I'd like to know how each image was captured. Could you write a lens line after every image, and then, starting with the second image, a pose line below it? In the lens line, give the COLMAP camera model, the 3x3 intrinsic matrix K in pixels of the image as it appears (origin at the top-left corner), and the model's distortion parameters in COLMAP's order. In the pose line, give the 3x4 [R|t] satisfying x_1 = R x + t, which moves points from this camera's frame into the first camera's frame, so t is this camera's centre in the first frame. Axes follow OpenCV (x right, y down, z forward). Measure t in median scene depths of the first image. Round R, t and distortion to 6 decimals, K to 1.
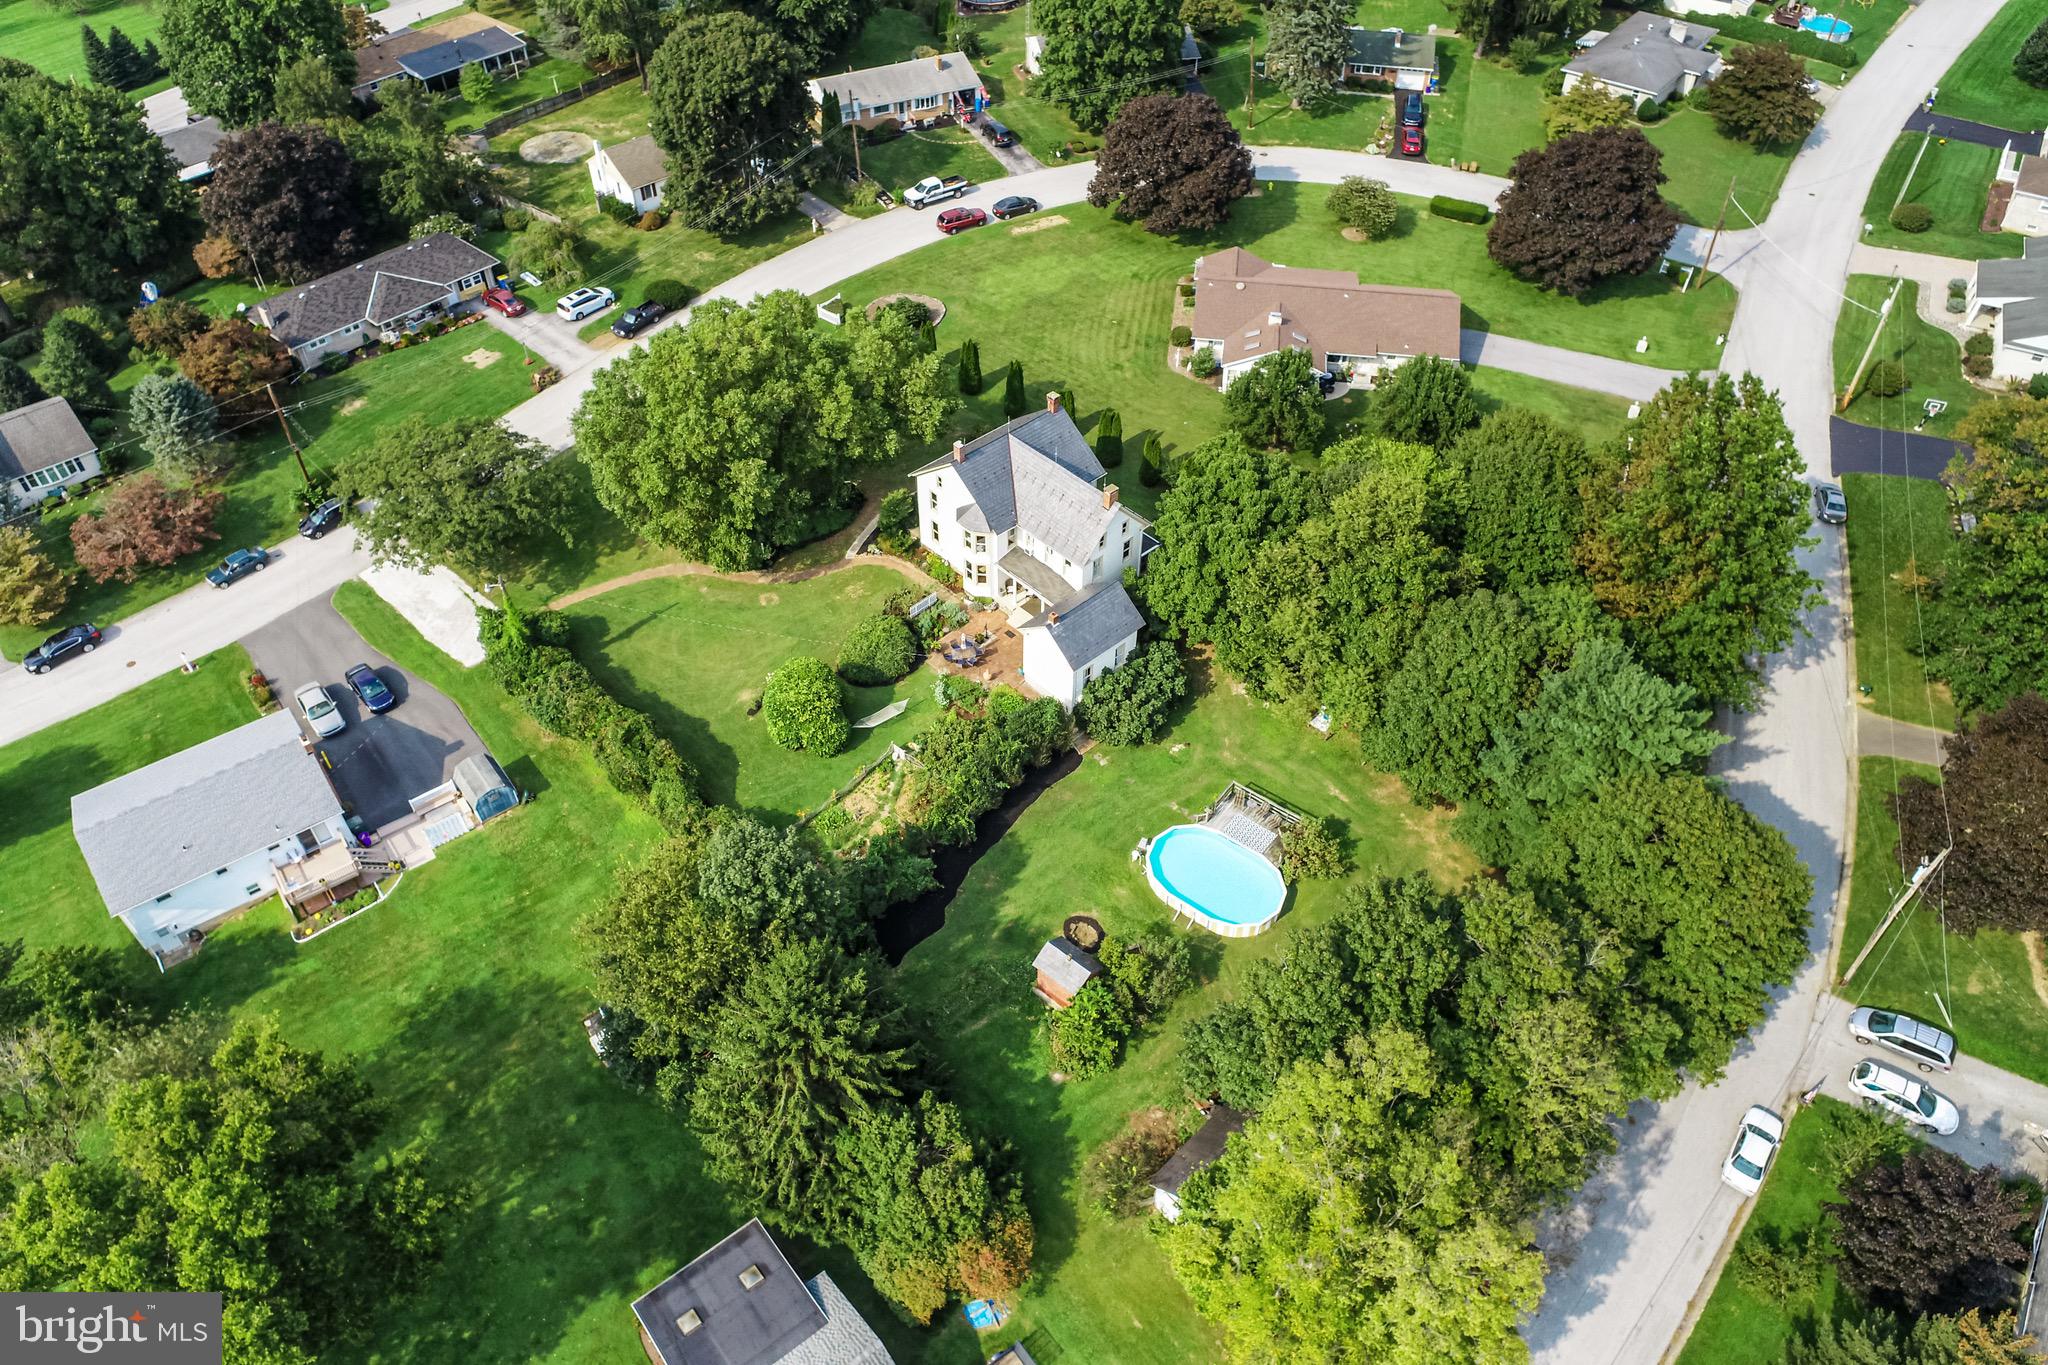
lens RADIAL K [[1397.0, 0, 1022.9], [0, 1397.0, 678.6], [0, 0, 1]] dist [-0.020928, 0.015475]
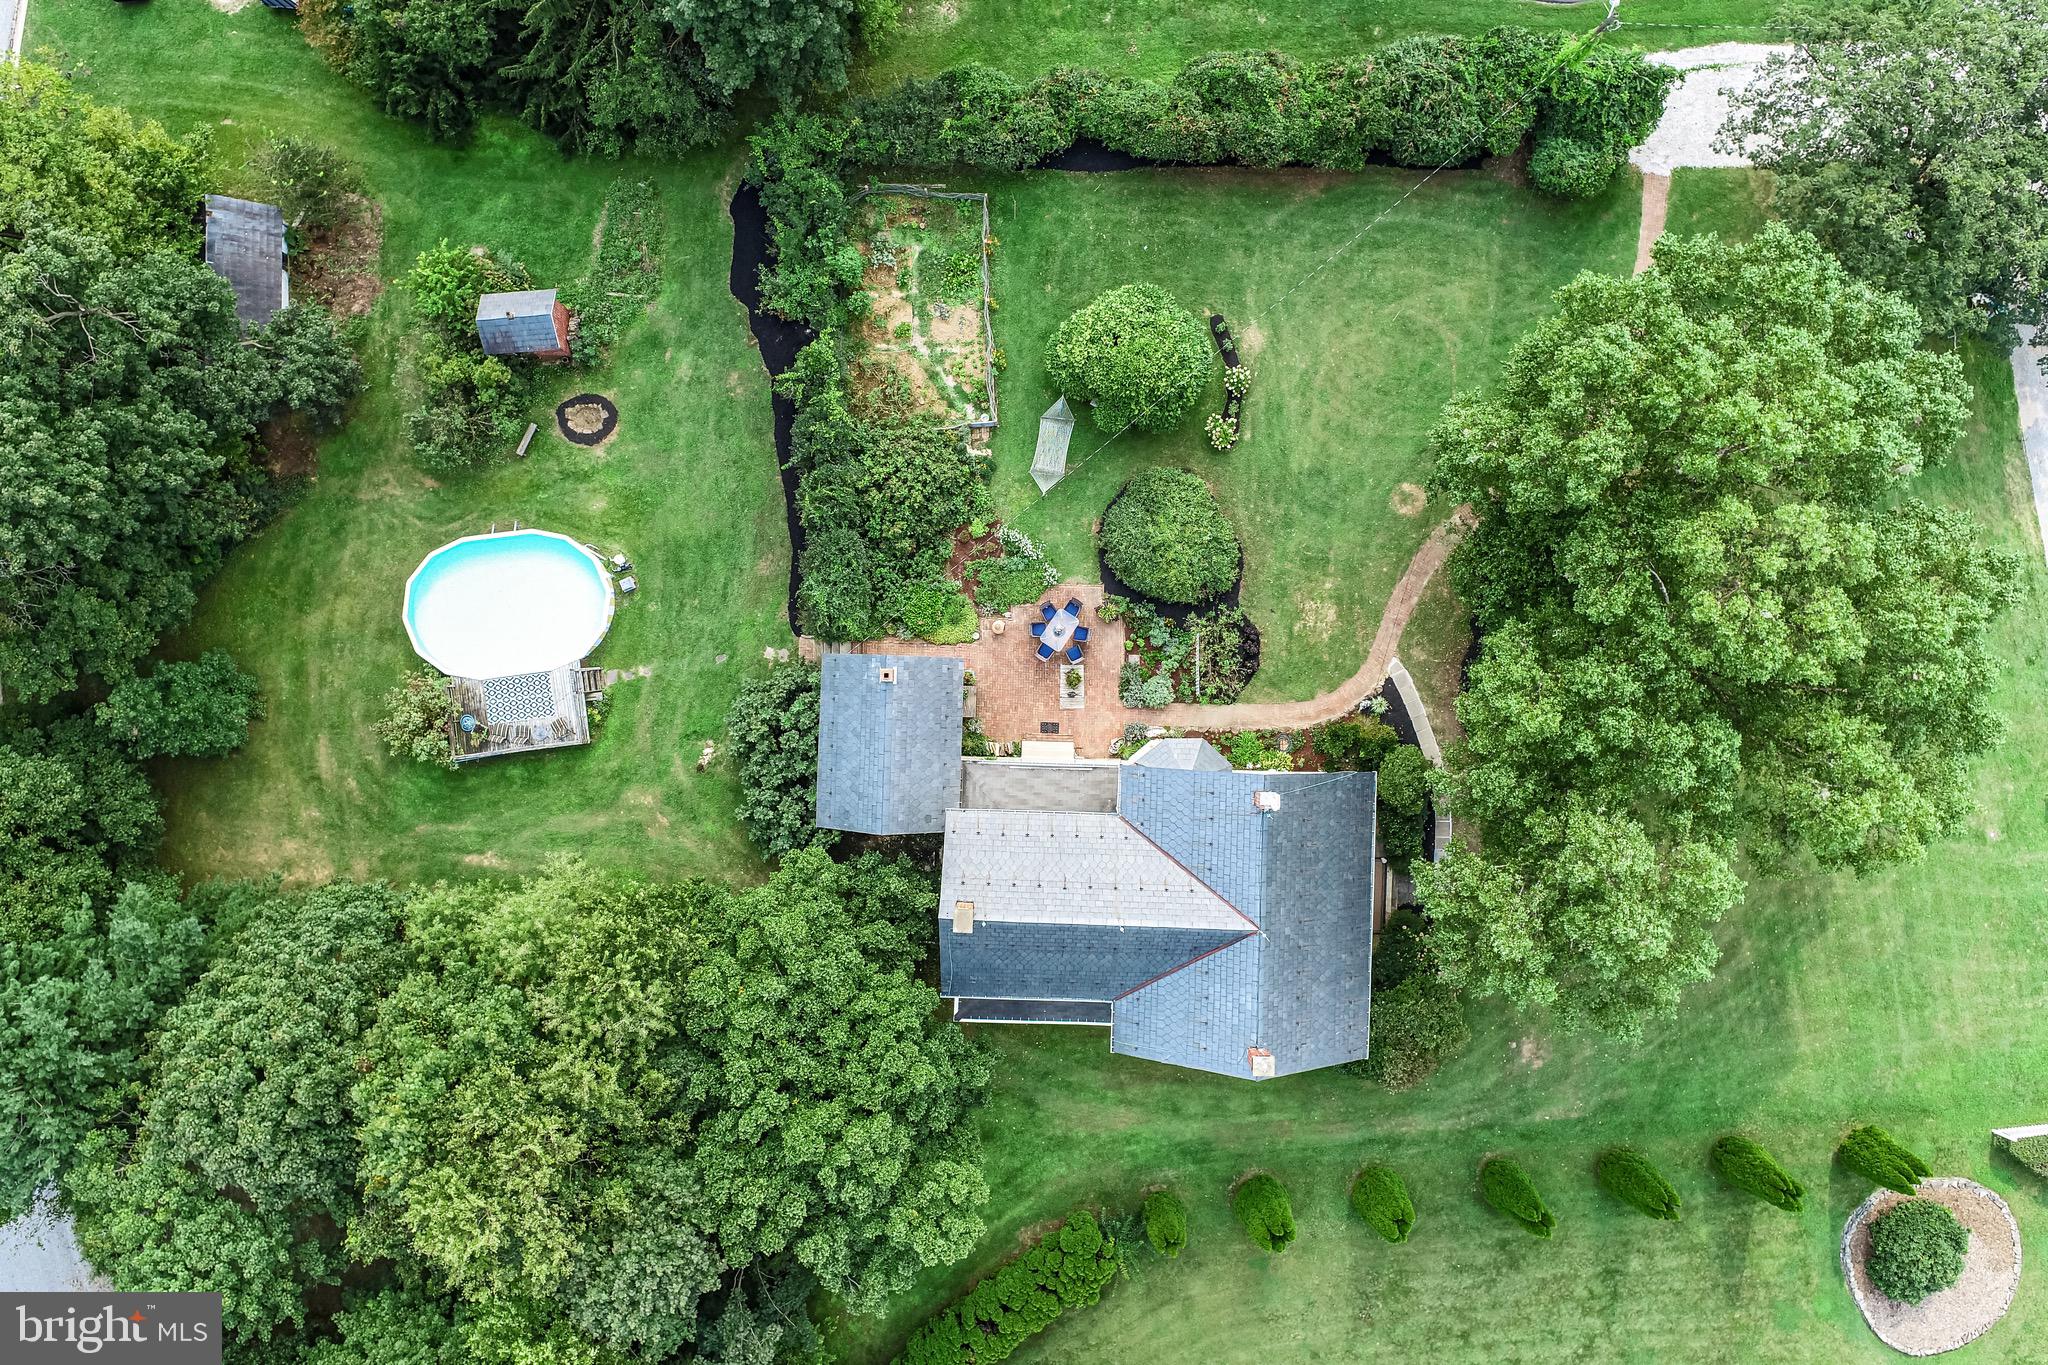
lens RADIAL K [[1397.0, 0, 1018.5], [0, 1397.0, 672.7], [0, 0, 1]] dist [-0.020928, 0.015475]
pose [[-0.701189, 0.712880, -0.011618, -0.008999], [-0.507070, -0.487167, 0.711019, -0.411714], [0.501212, 0.504450, 0.703077, 0.530619]]
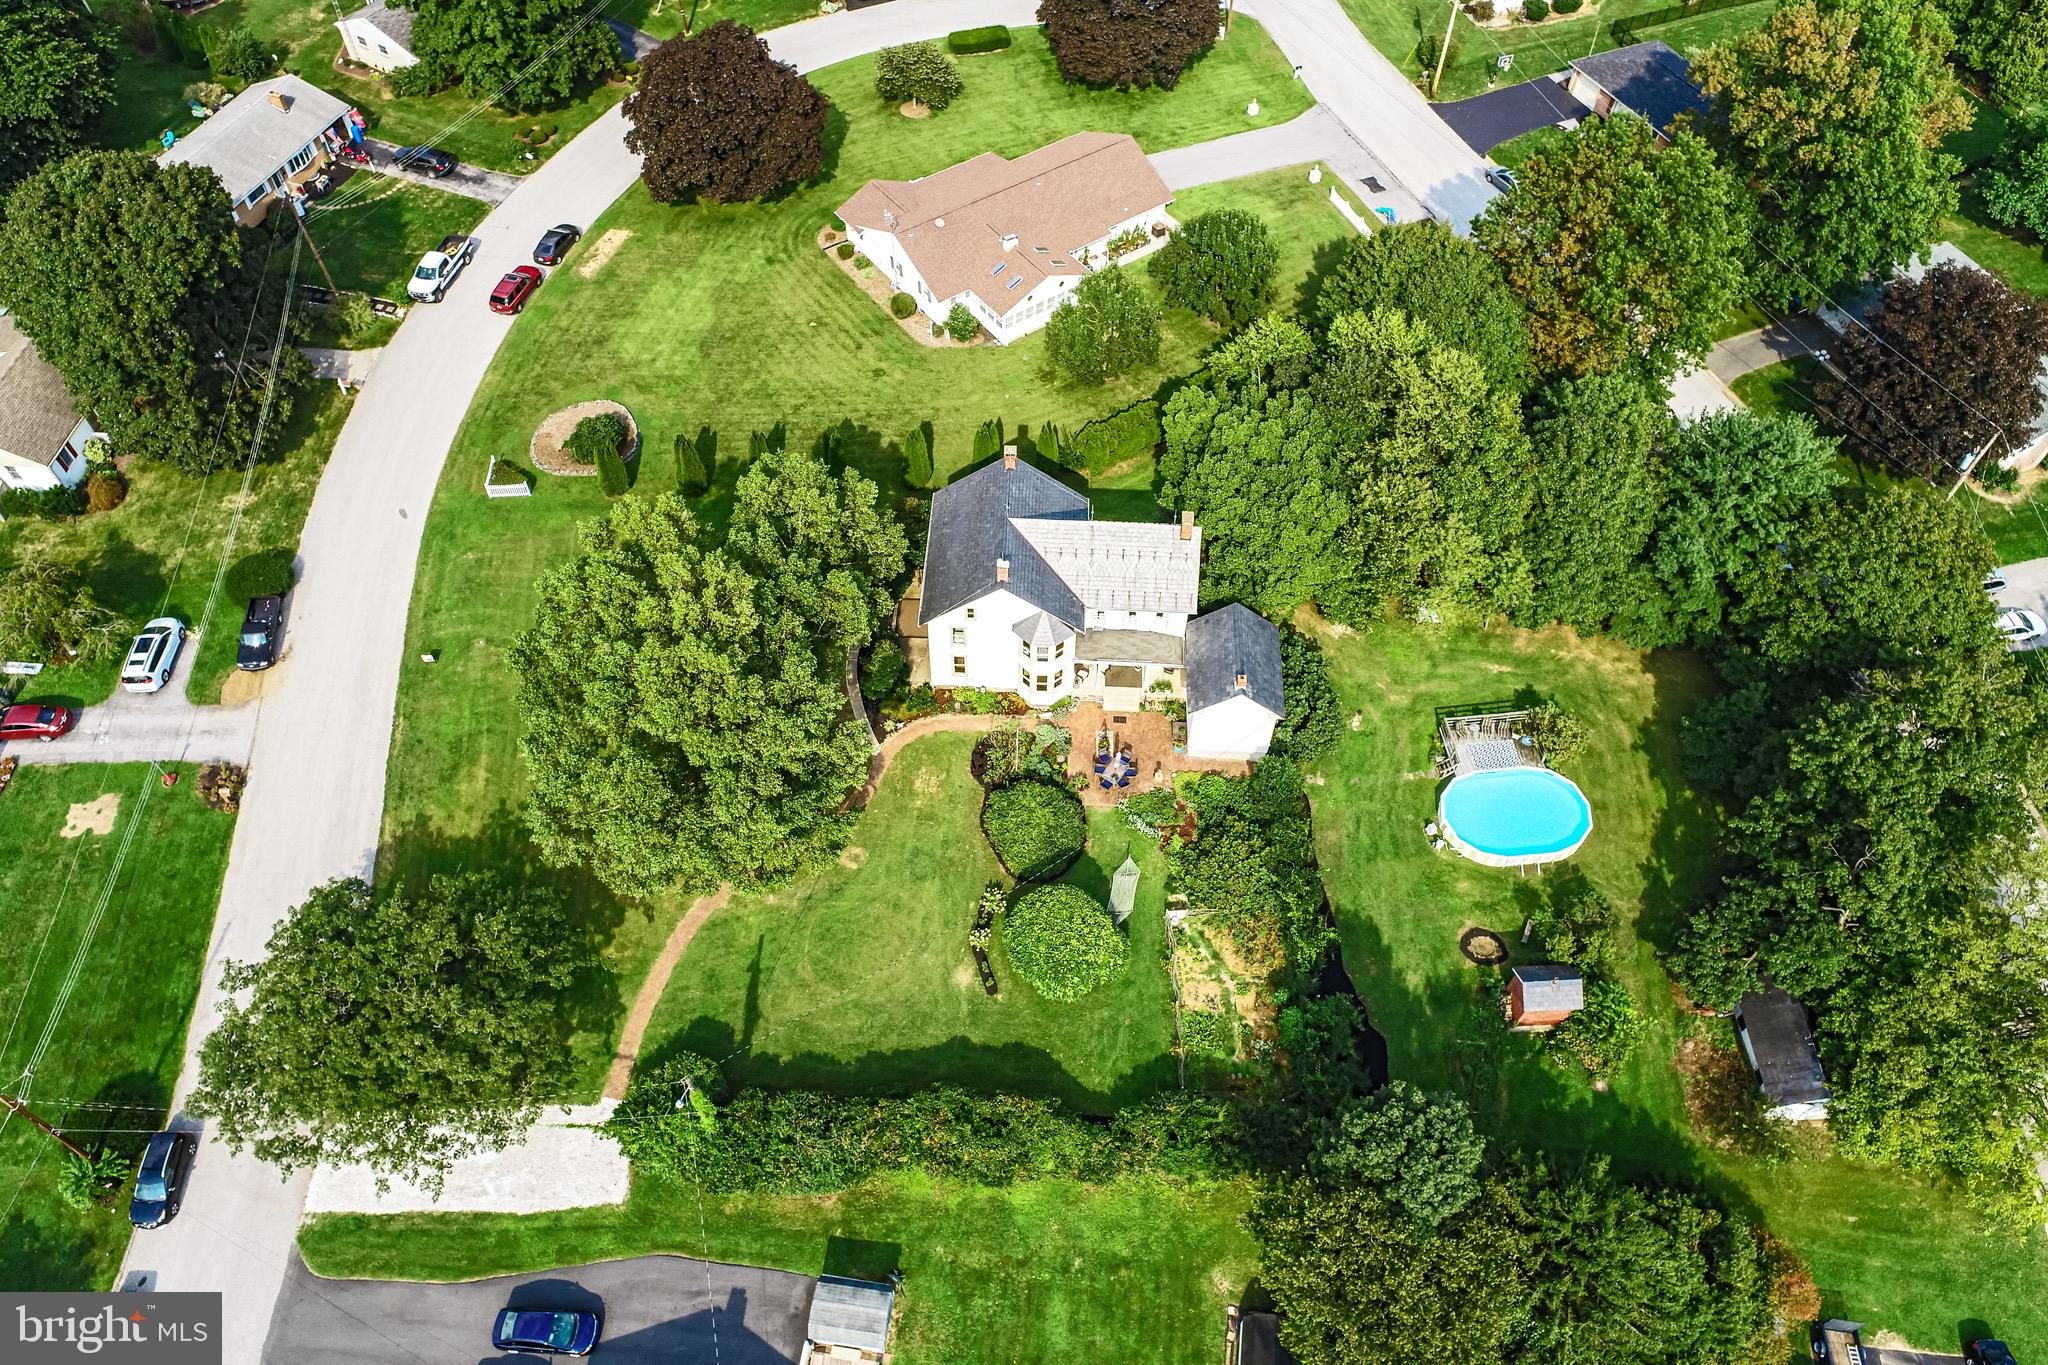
lens RADIAL K [[1397.0, 0, 1023.5], [0, 1397.0, 673.6], [0, 0, 1]] dist [-0.020928, 0.015475]
pose [[0.714998, -0.553202, 0.427487, -0.377964], [0.484981, 0.832880, 0.266654, -0.293681], [-0.503559, 0.016666, 0.863800, 0.274581]]
